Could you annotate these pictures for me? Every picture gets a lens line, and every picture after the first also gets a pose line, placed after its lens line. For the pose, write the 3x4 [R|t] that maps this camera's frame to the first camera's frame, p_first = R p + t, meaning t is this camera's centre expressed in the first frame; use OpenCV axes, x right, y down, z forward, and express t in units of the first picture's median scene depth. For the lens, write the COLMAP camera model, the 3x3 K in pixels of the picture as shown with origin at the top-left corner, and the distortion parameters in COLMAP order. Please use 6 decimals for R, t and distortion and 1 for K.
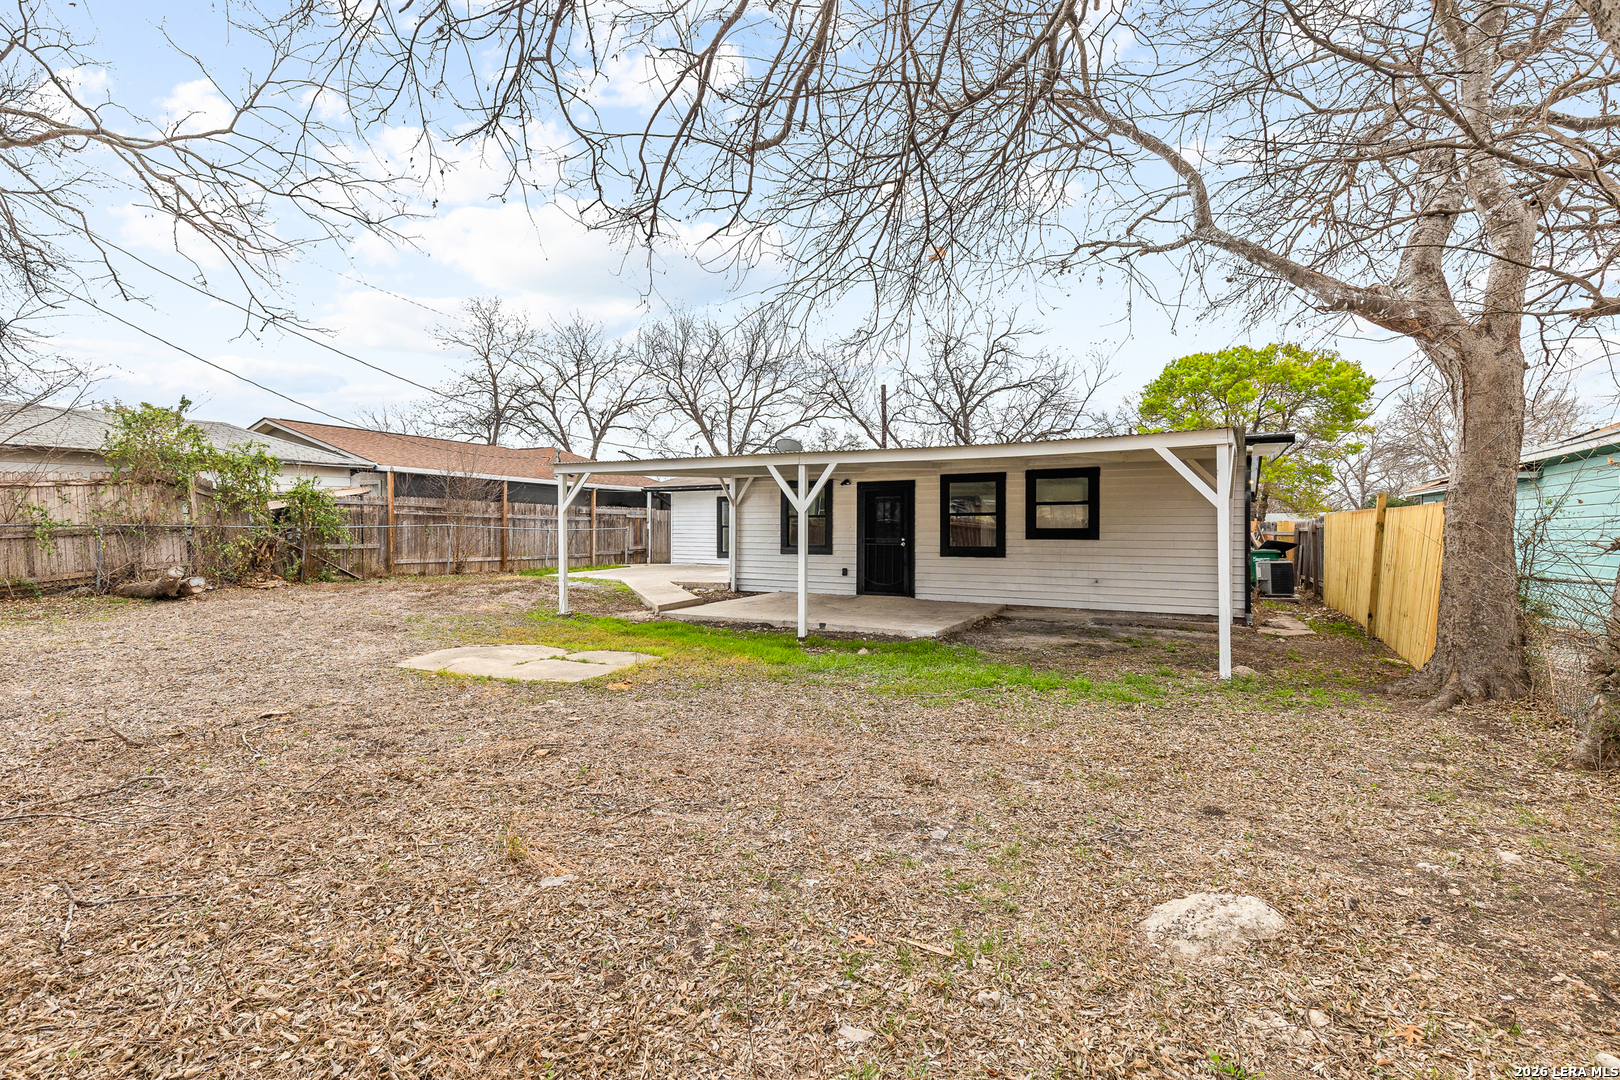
lens RADIAL K [[736.4, 0, 810.3], [0, 736.4, 545.4], [0, 0, 1]] dist [-0.006904, 0.000801]
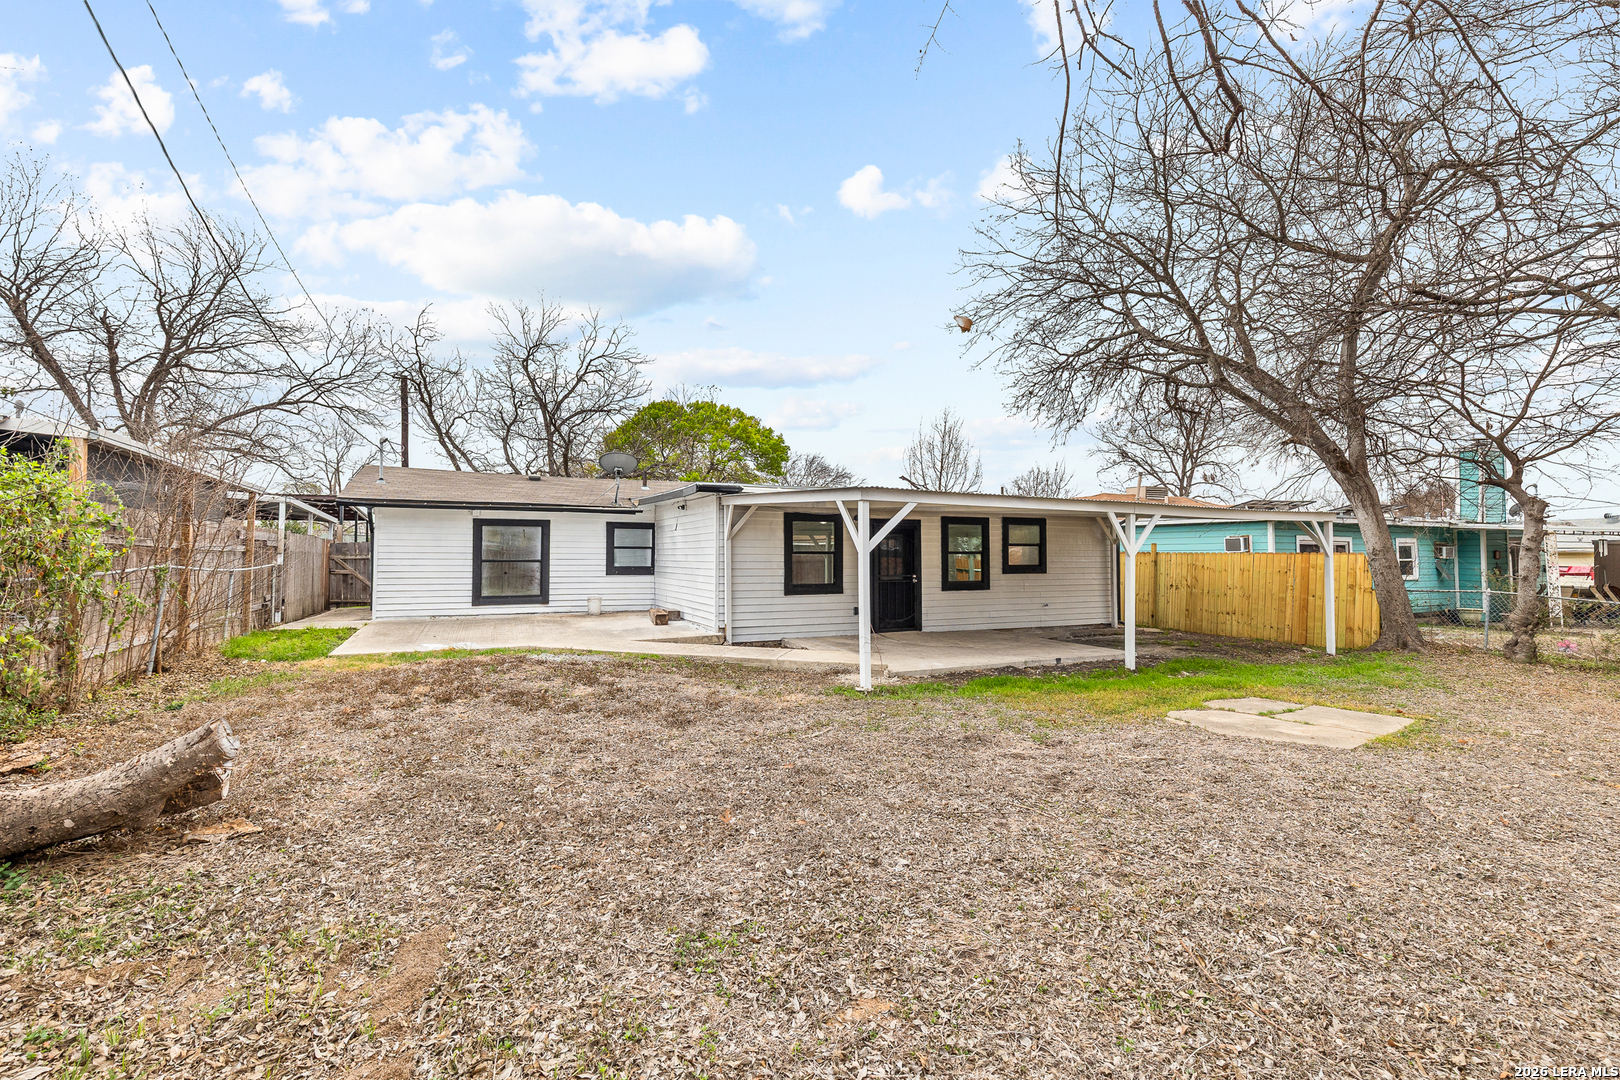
lens RADIAL K [[736.4, 0, 810.2], [0, 736.4, 541.8], [0, 0, 1]] dist [-0.006904, 0.000801]
pose [[0.577657, 0.012553, 0.816183, -0.844447], [0.011718, 0.999651, -0.023668, -0.035128], [-0.816196, 0.023236, 0.577308, 0.545040]]
